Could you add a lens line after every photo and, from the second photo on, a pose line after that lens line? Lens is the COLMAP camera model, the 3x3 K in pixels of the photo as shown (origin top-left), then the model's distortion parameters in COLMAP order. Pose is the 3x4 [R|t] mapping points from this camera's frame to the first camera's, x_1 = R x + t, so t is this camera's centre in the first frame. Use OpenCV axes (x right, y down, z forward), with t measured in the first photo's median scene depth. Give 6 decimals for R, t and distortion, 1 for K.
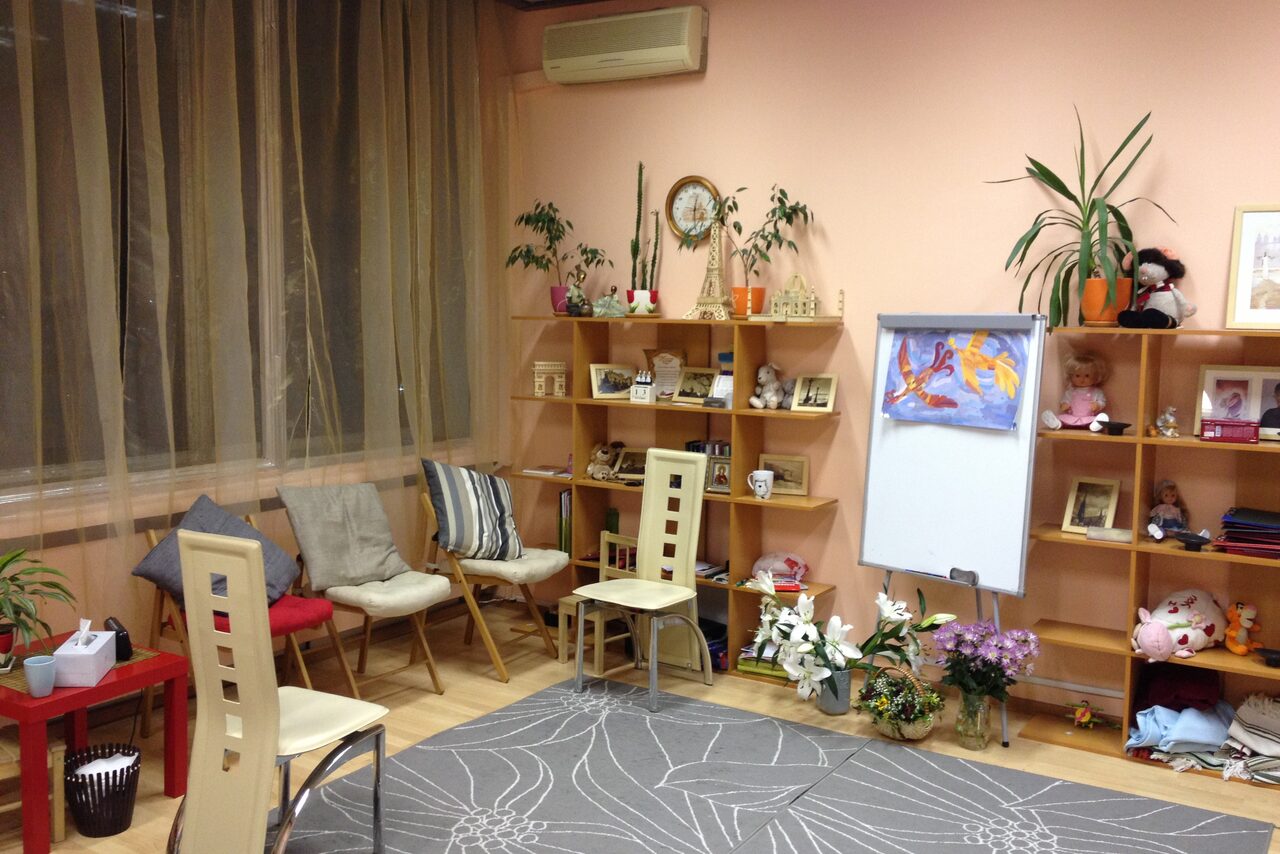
lens RADIAL K [[1111.0, 0, 641.7], [0, 1111.0, 427.0], [0, 0, 1]] dist [-0.002857, -0.024229]
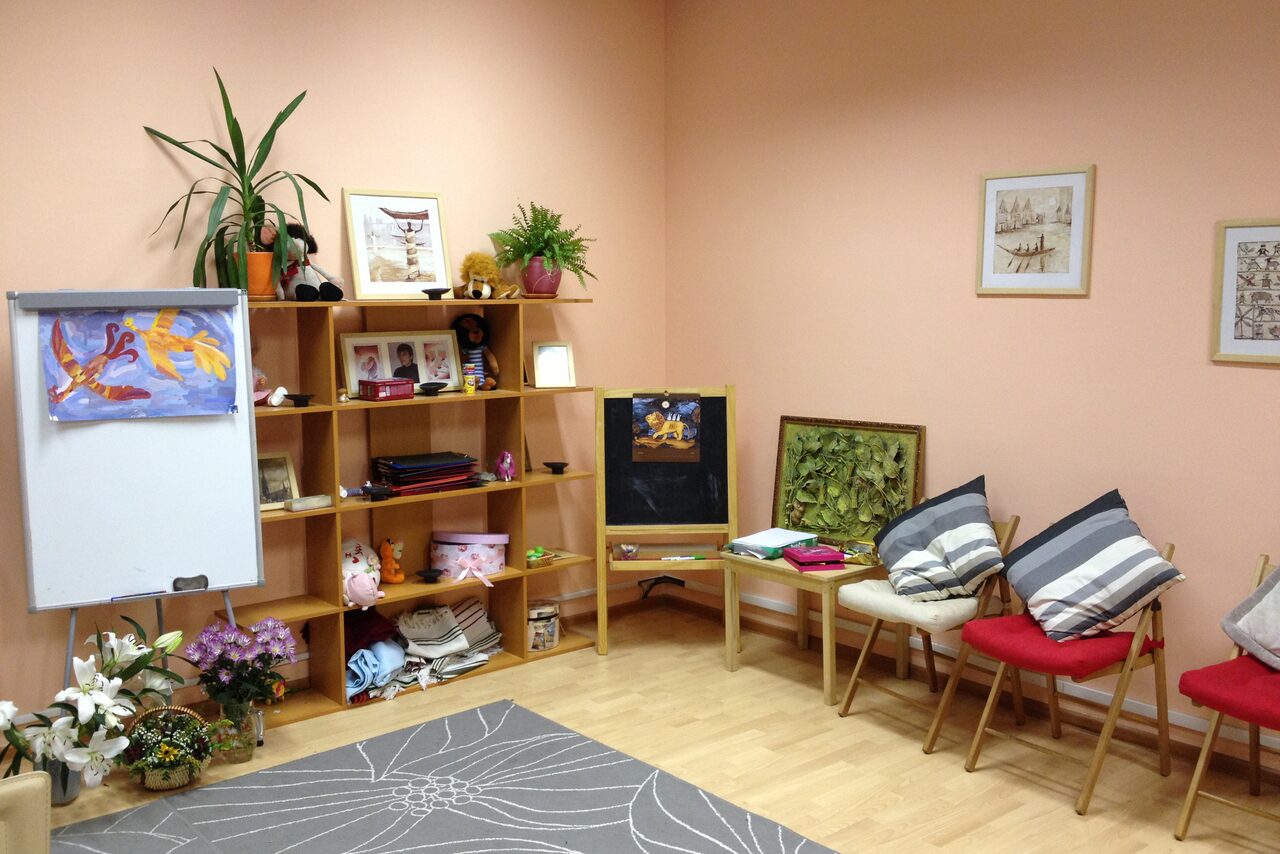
lens RADIAL K [[1111.0, 0, 642.4], [0, 1111.0, 424.3], [0, 0, 1]] dist [-0.002857, -0.024229]
pose [[0.304886, -0.126411, 0.943962, -0.433642], [0.105350, 0.989546, 0.098488, -0.042948], [-0.946544, 0.069419, 0.315017, 0.371632]]
